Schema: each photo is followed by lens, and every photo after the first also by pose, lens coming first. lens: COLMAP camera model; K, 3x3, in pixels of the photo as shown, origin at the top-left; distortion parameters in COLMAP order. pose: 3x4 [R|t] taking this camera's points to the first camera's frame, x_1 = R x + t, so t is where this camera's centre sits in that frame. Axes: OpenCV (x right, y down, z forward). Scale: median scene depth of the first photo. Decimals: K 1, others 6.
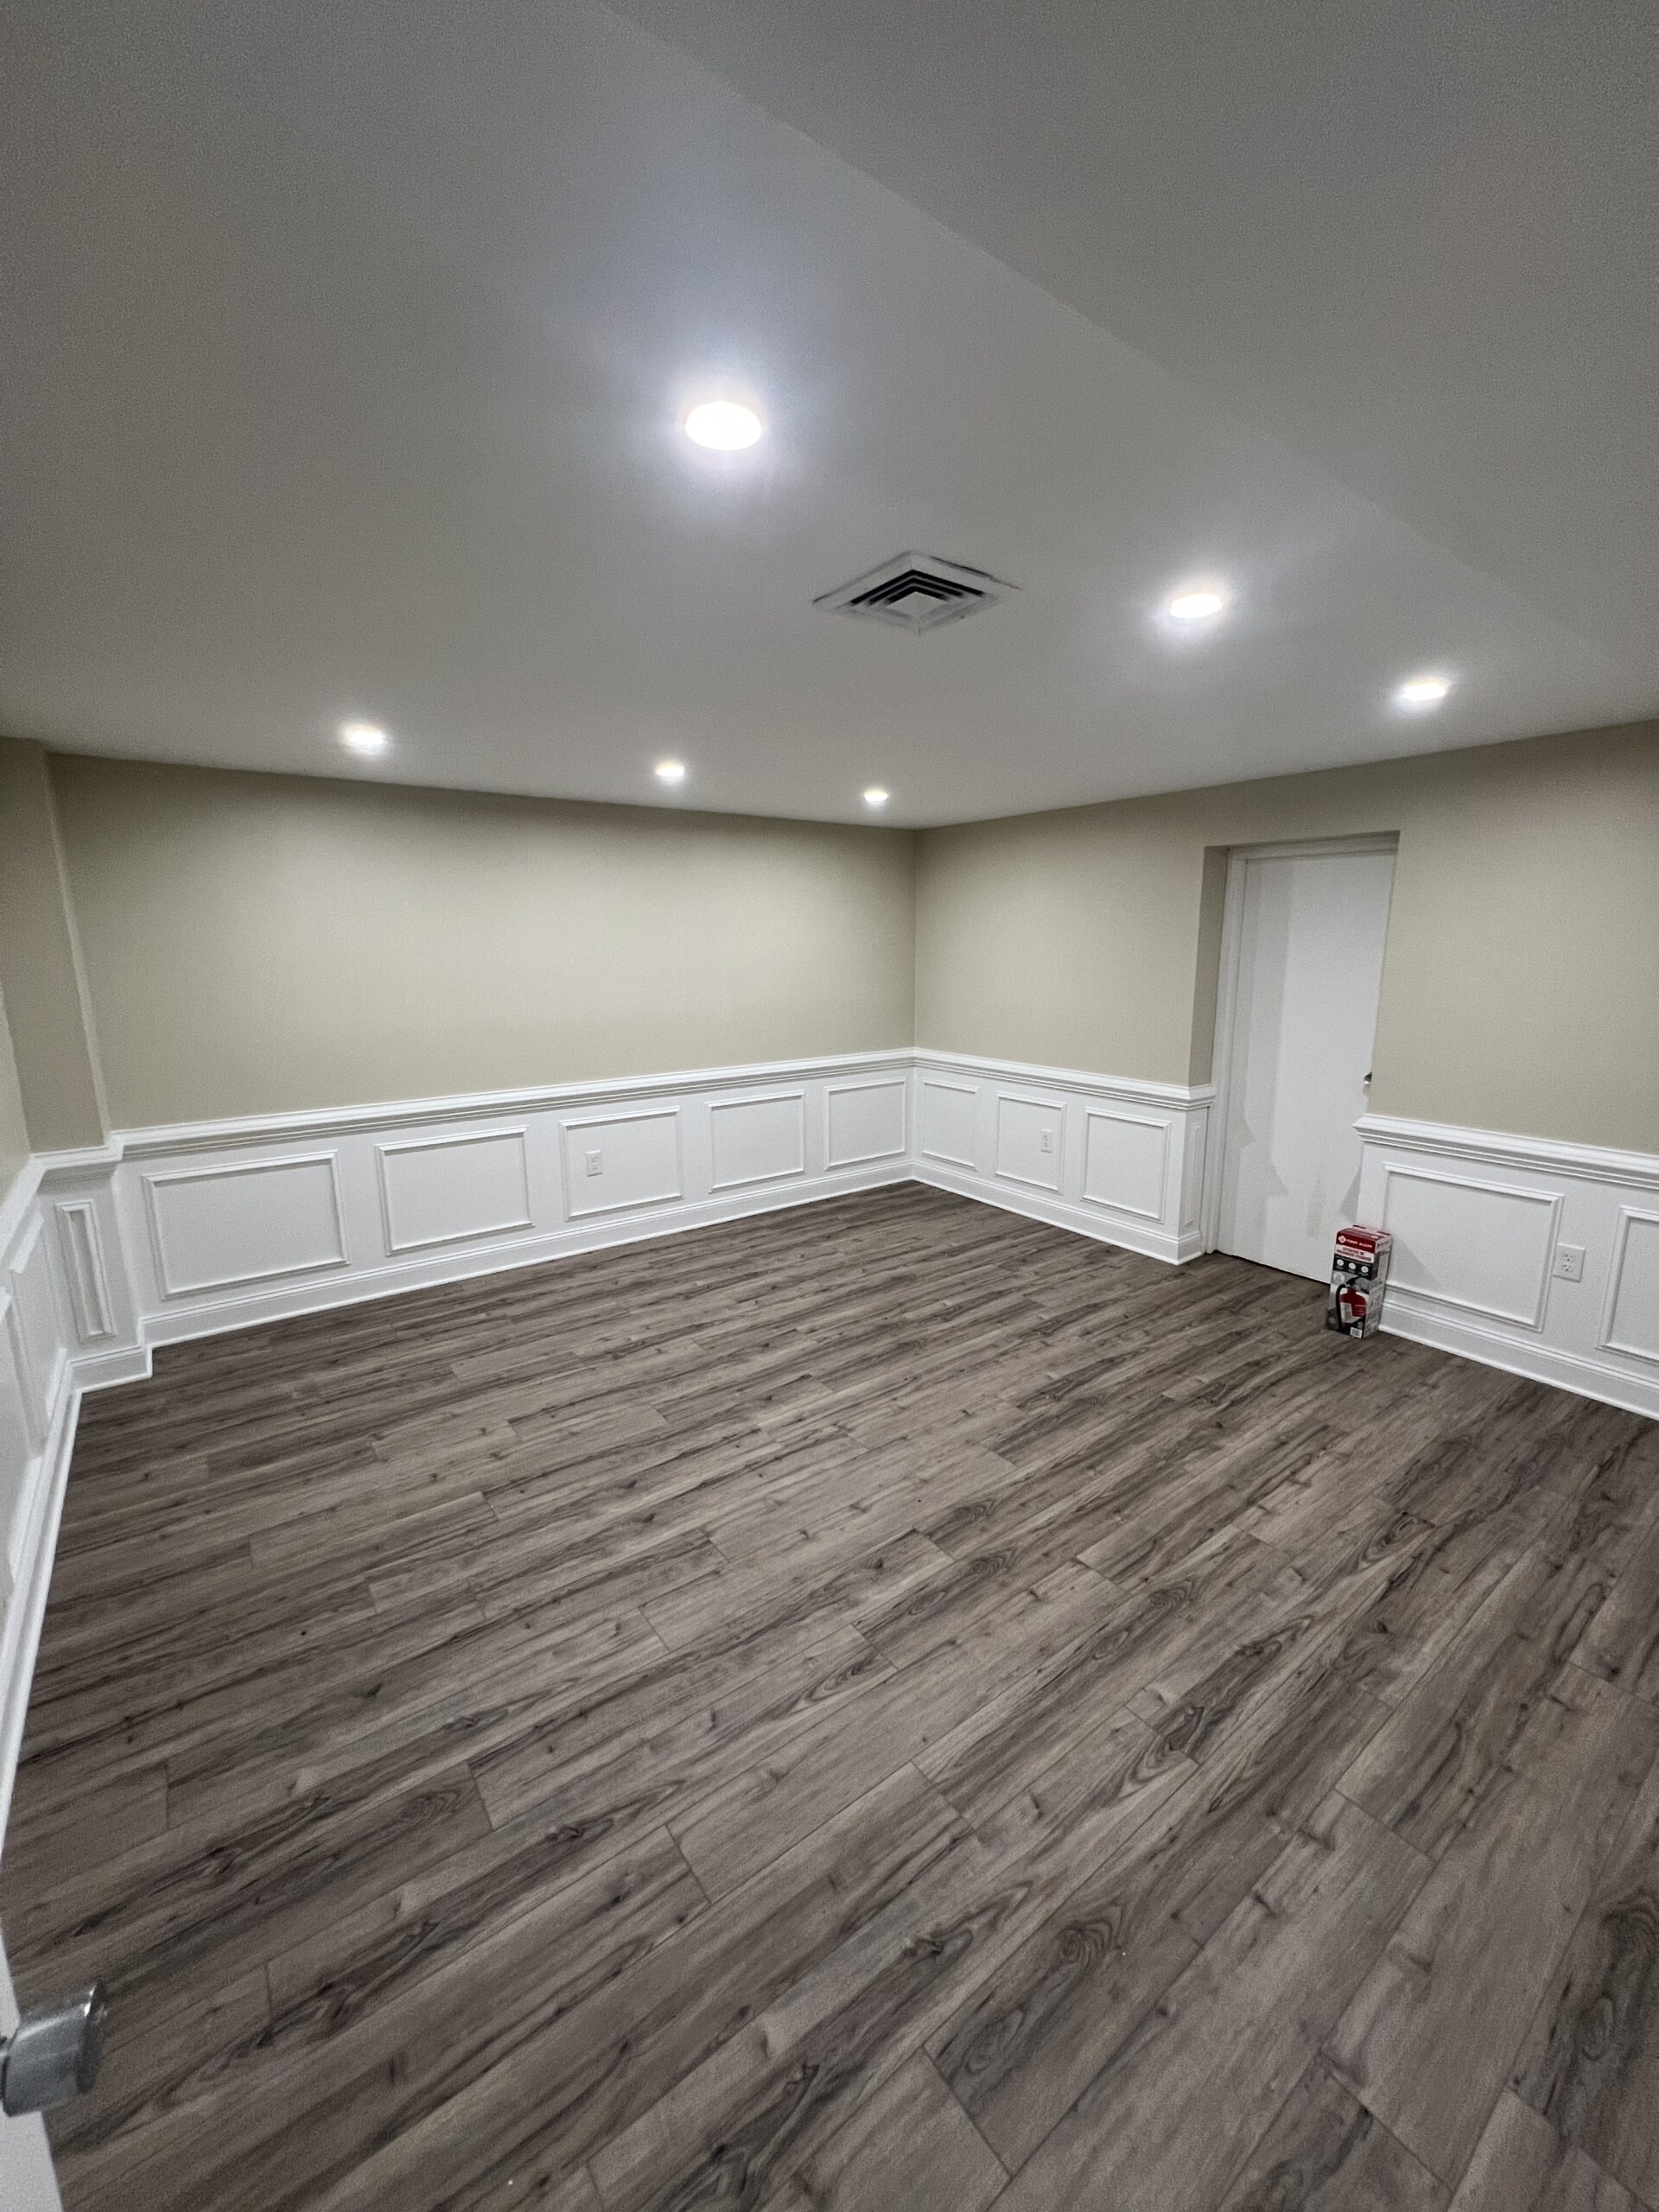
lens RADIAL K [[896.8, 0, 824.7], [0, 896.8, 1103.8], [0, 0, 1]] dist [0.000317, -0.000167]
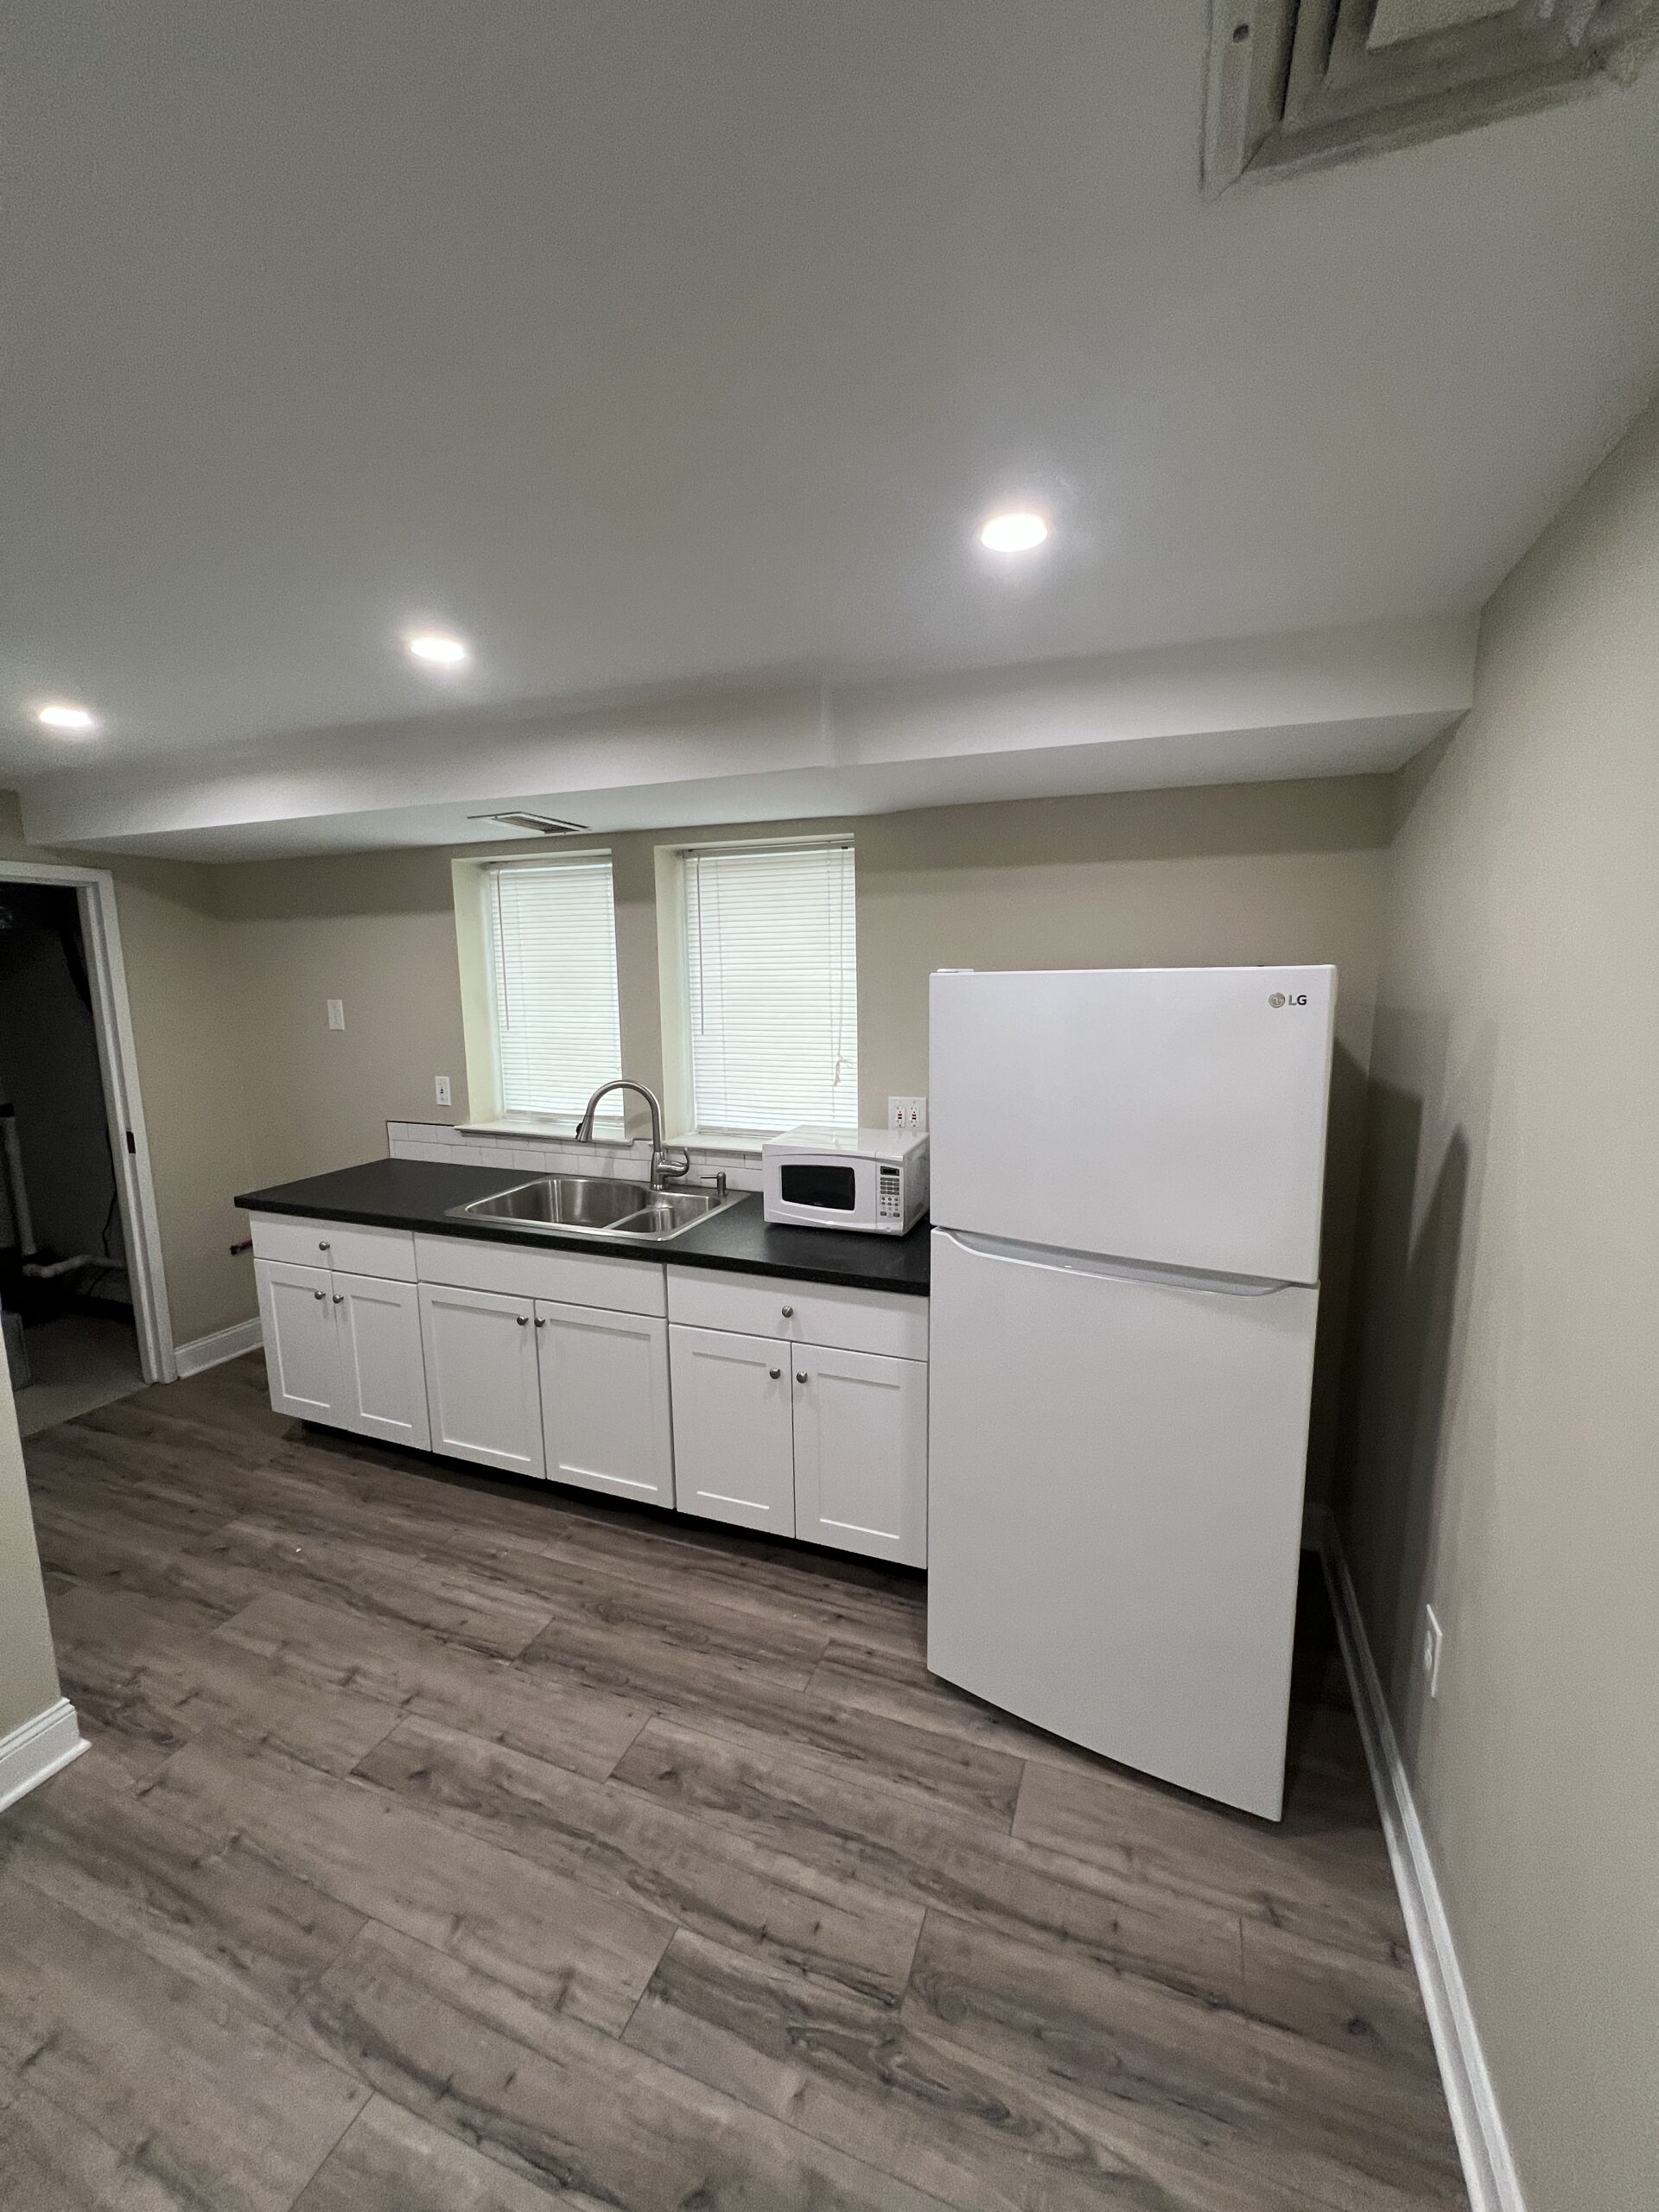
lens RADIAL K [[896.8, 0, 829.7], [0, 896.8, 1115.5], [0, 0, 1]] dist [0.000317, -0.000167]
pose [[-0.532525, -0.117609, 0.838203, -0.630627], [0.174671, 0.953713, 0.244788, -0.124921], [-0.828195, 0.276765, -0.487334, 0.693986]]
